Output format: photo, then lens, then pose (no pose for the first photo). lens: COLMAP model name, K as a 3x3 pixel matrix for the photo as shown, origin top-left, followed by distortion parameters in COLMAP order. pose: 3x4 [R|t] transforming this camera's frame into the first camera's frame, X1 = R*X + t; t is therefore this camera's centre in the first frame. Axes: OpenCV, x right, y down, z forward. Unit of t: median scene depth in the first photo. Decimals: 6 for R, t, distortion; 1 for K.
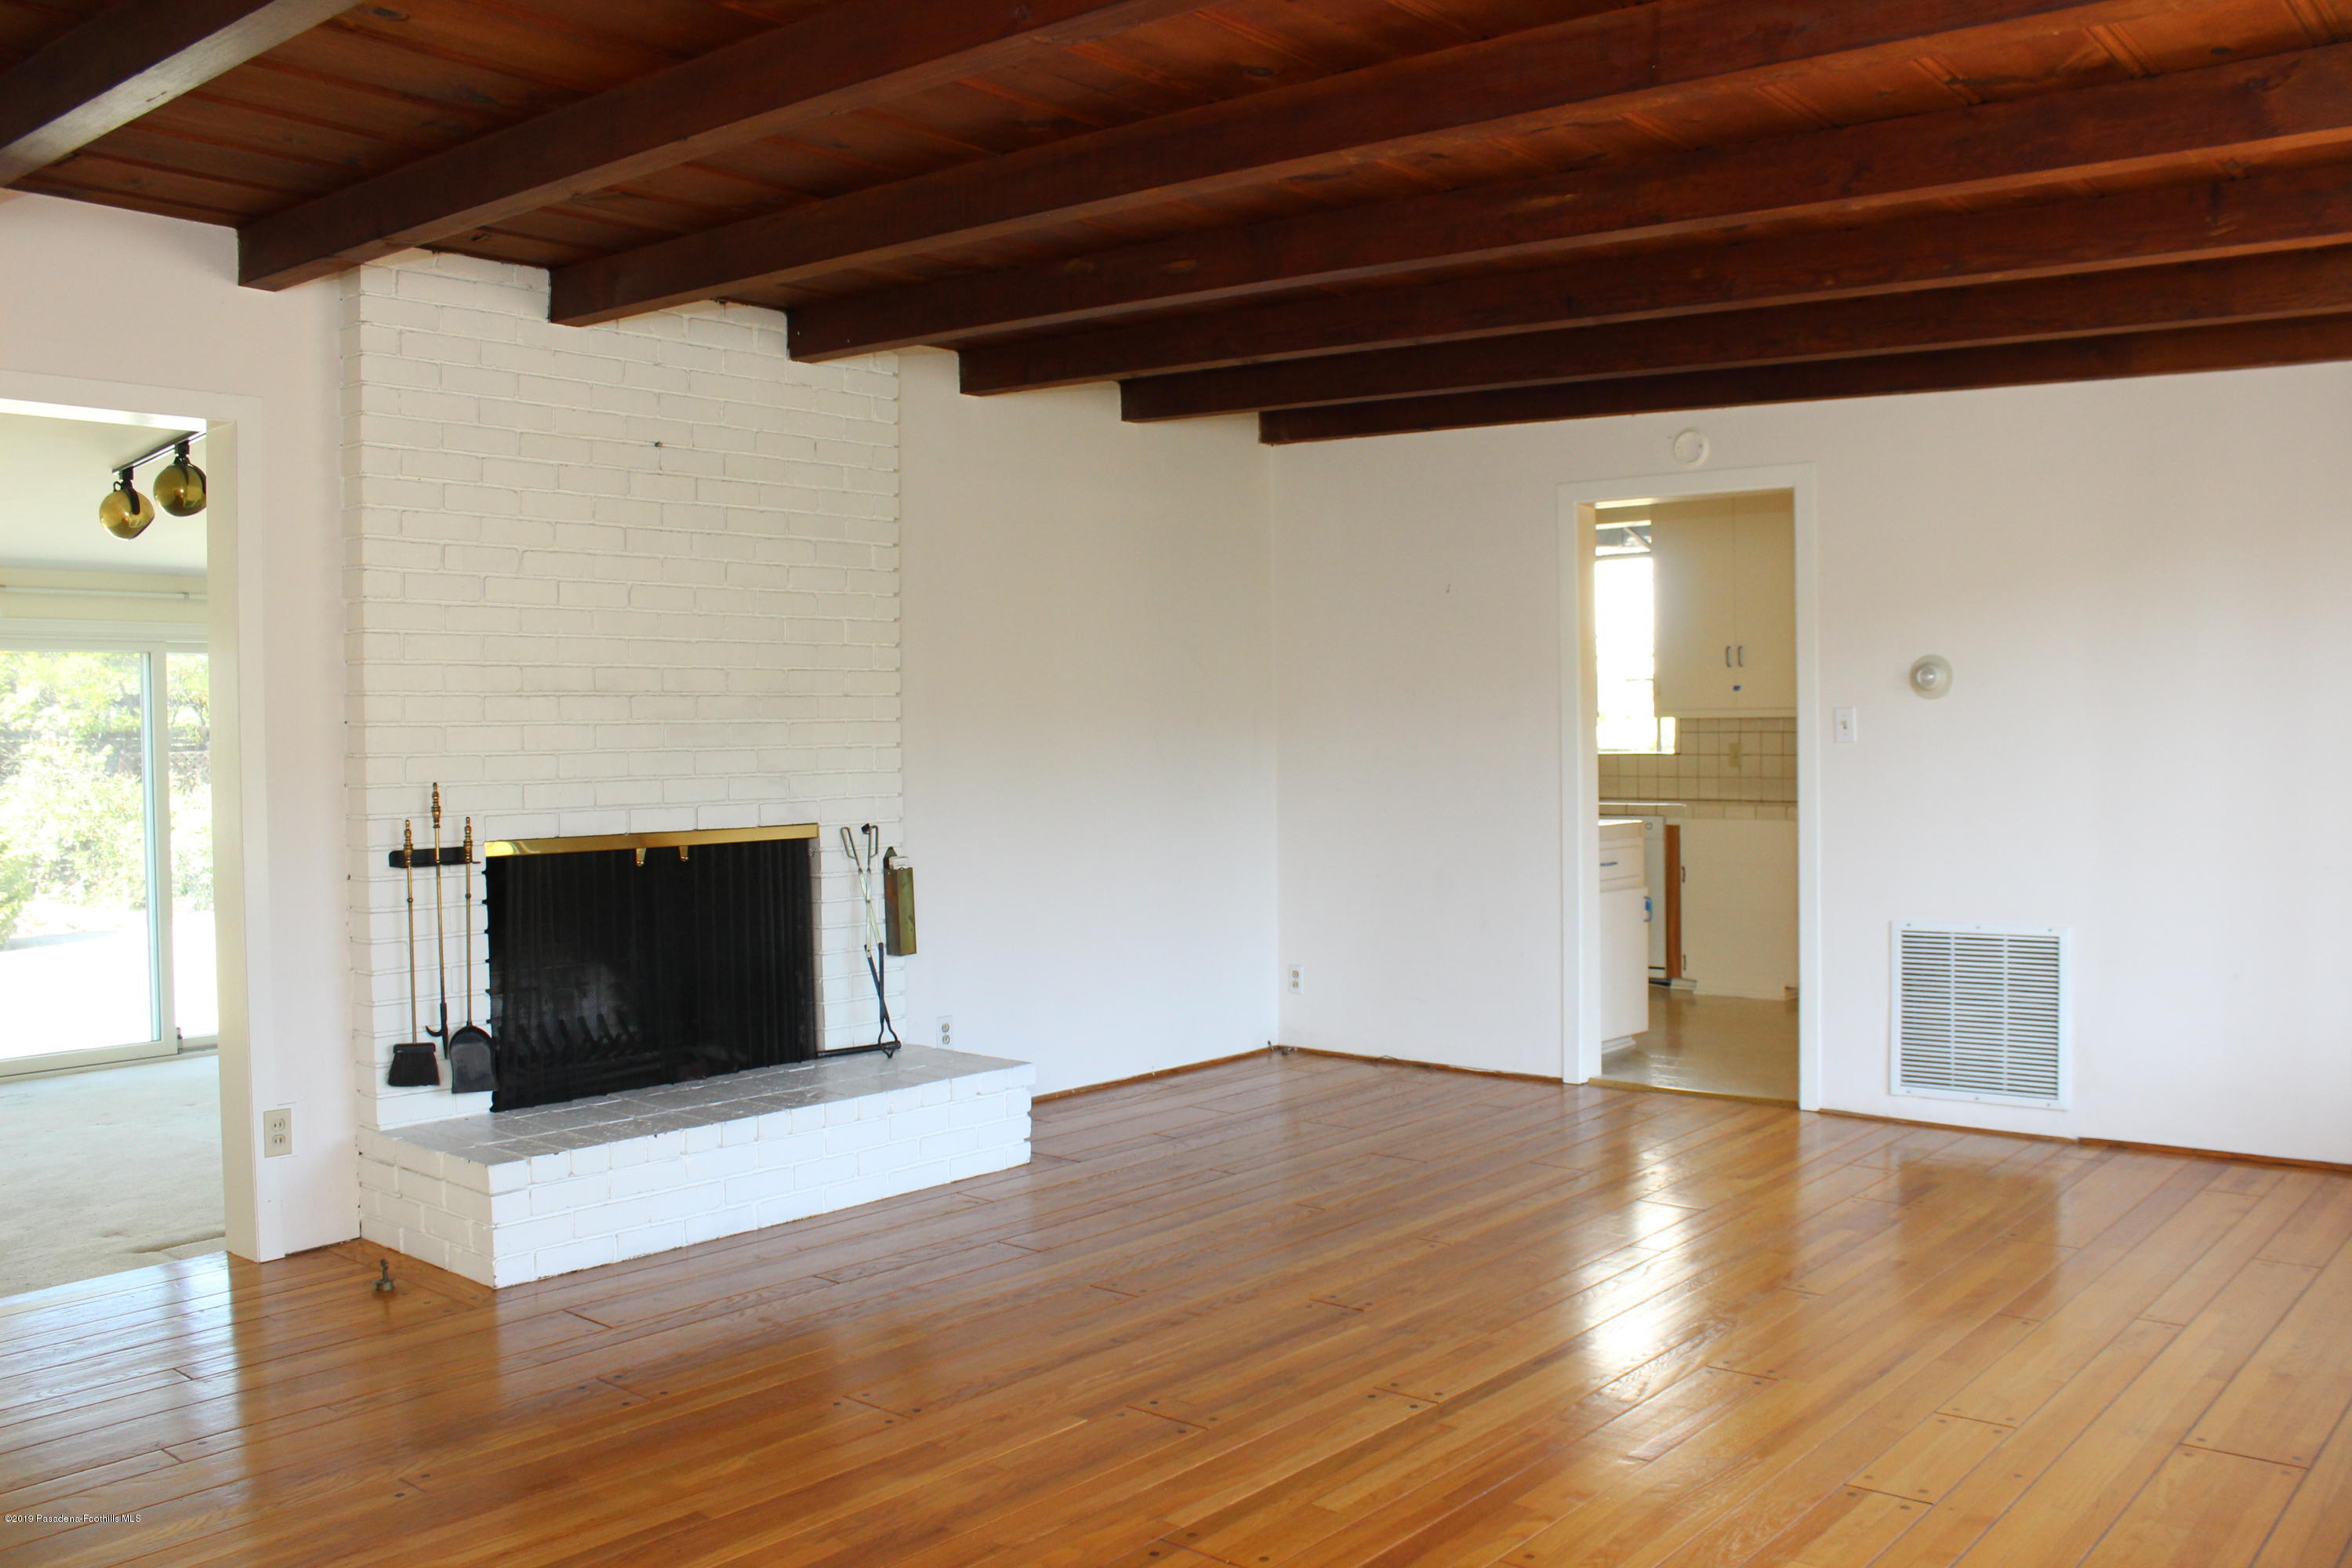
lens RADIAL K [[1988.7, 0, 1199.6], [0, 1988.7, 787.3], [0, 0, 1]] dist [-0.109481, 0.001925]
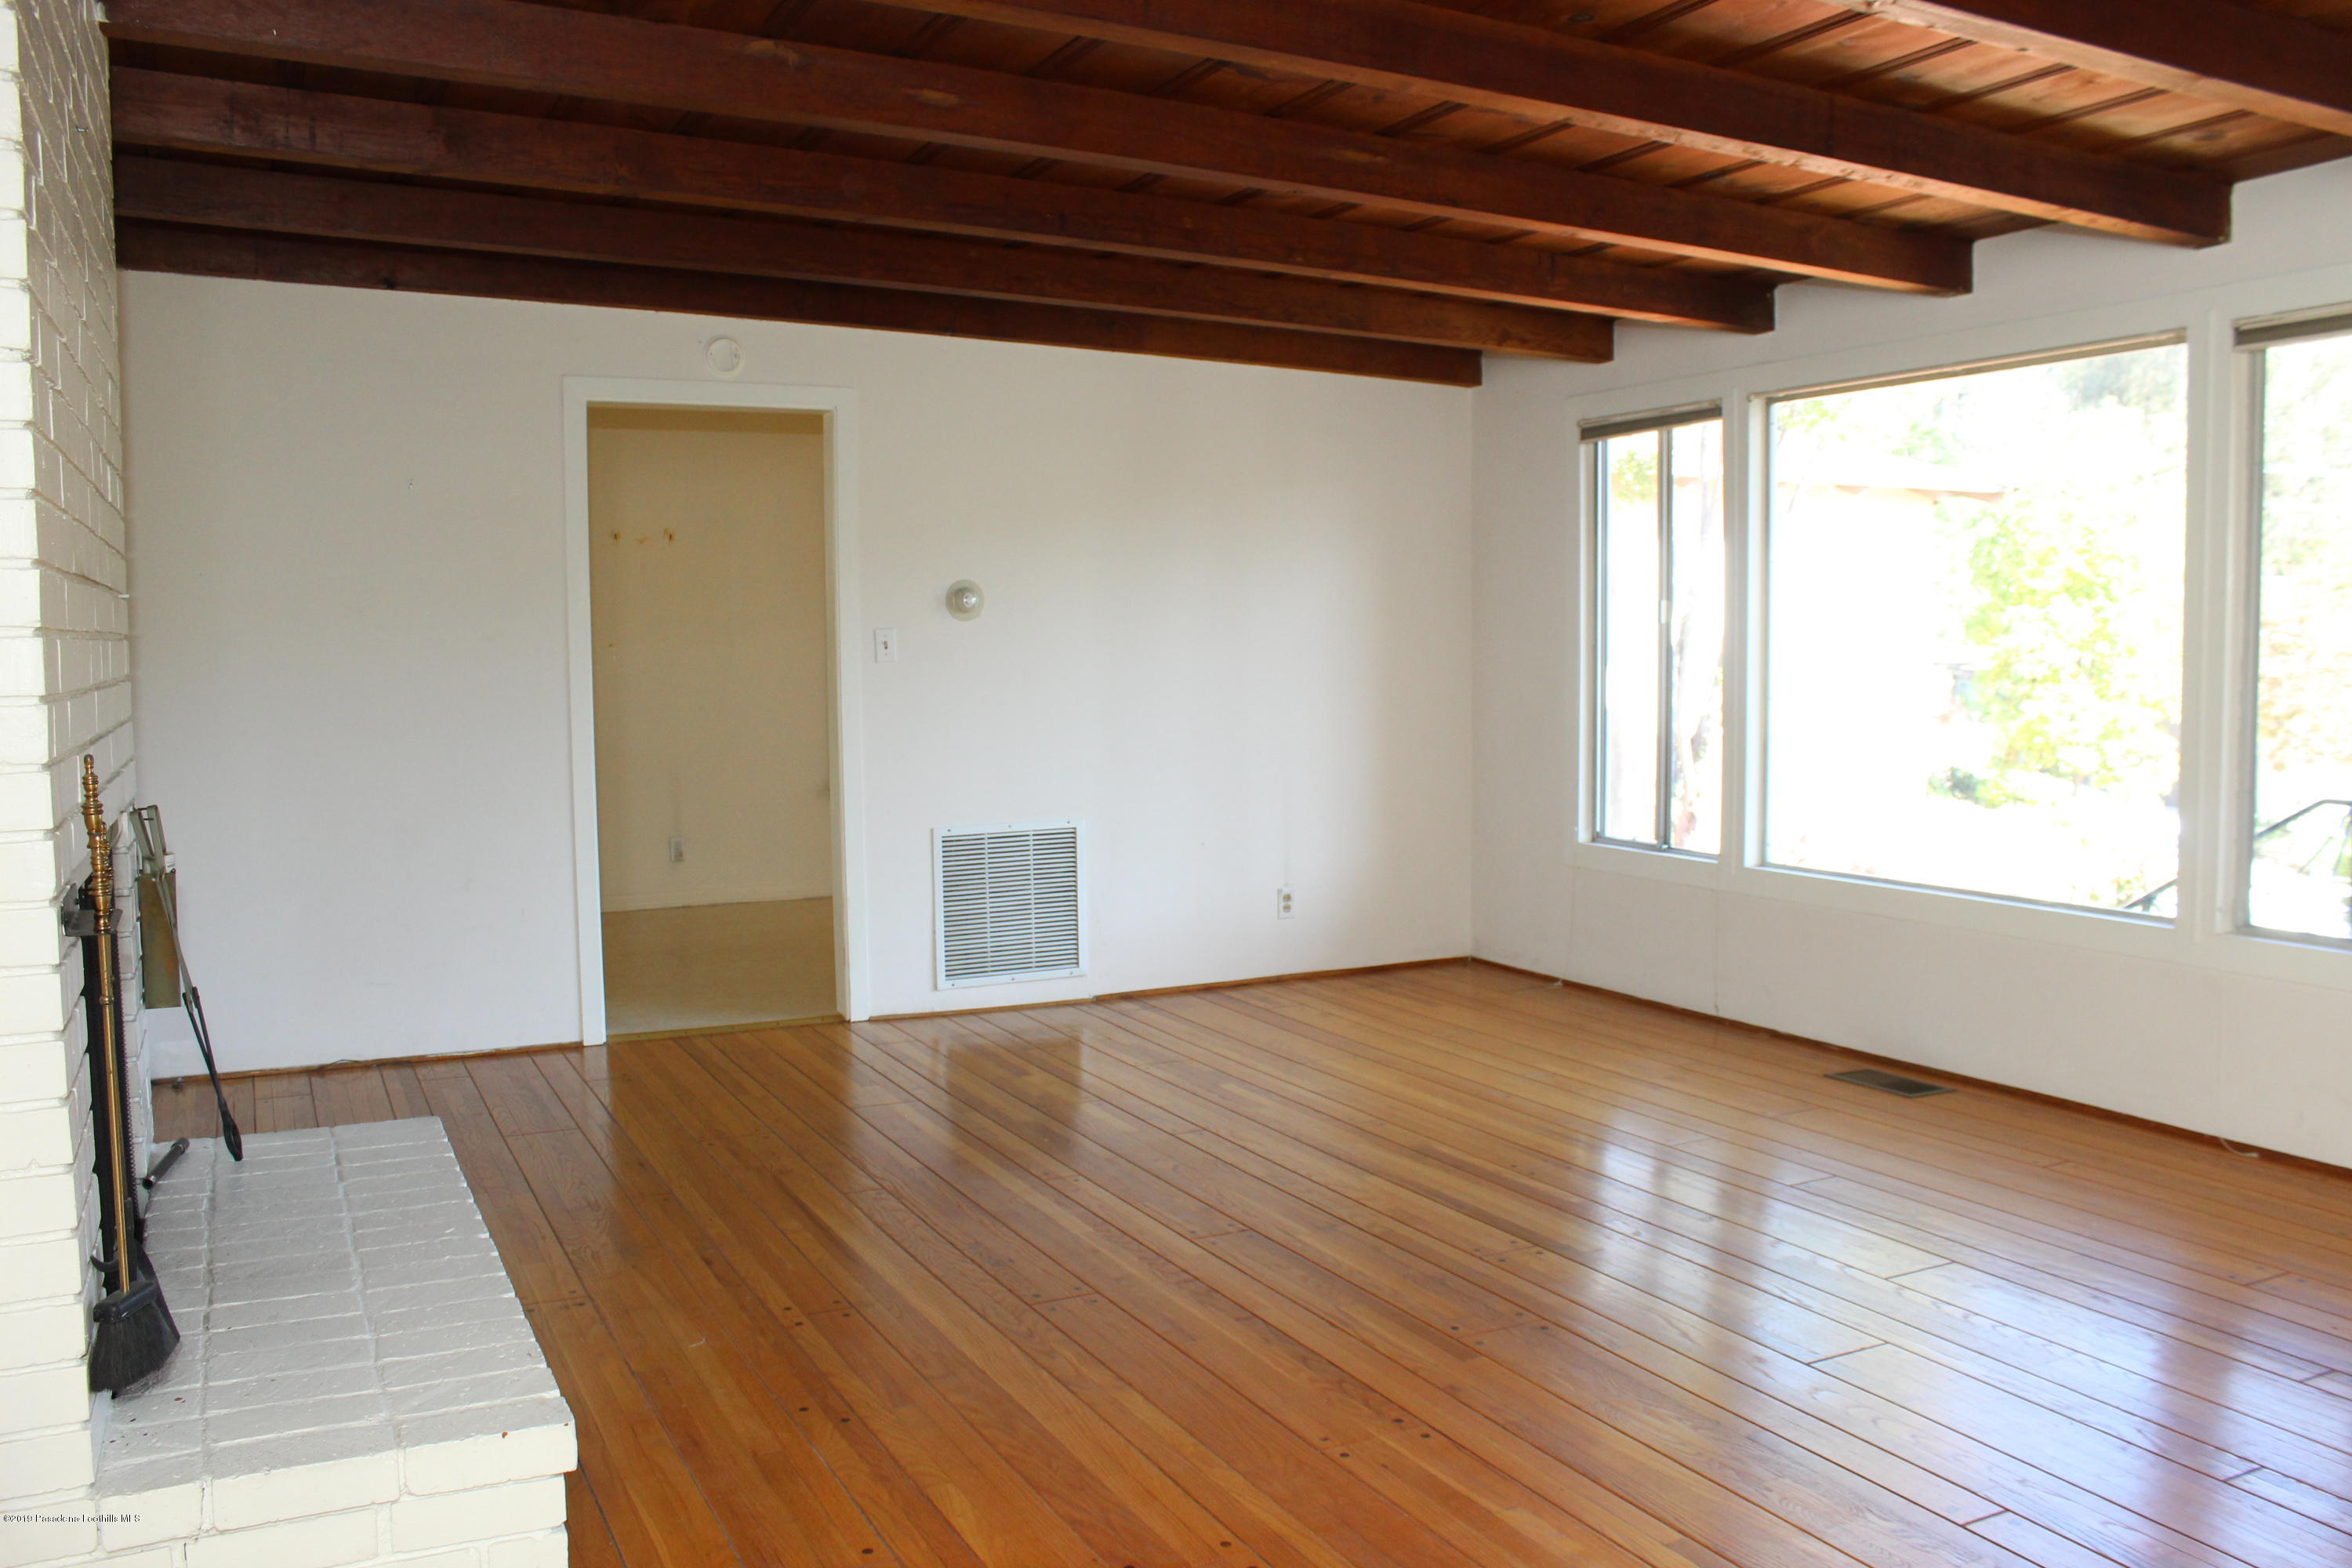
lens RADIAL K [[1988.7, 0, 1191.8], [0, 1988.7, 782.6], [0, 0, 1]] dist [-0.109481, 0.001925]
pose [[0.399881, -0.062684, 0.914421, -0.593551], [0.031086, 0.998012, 0.054820, -0.012127], [-0.916040, 0.006504, 0.401035, 0.447569]]
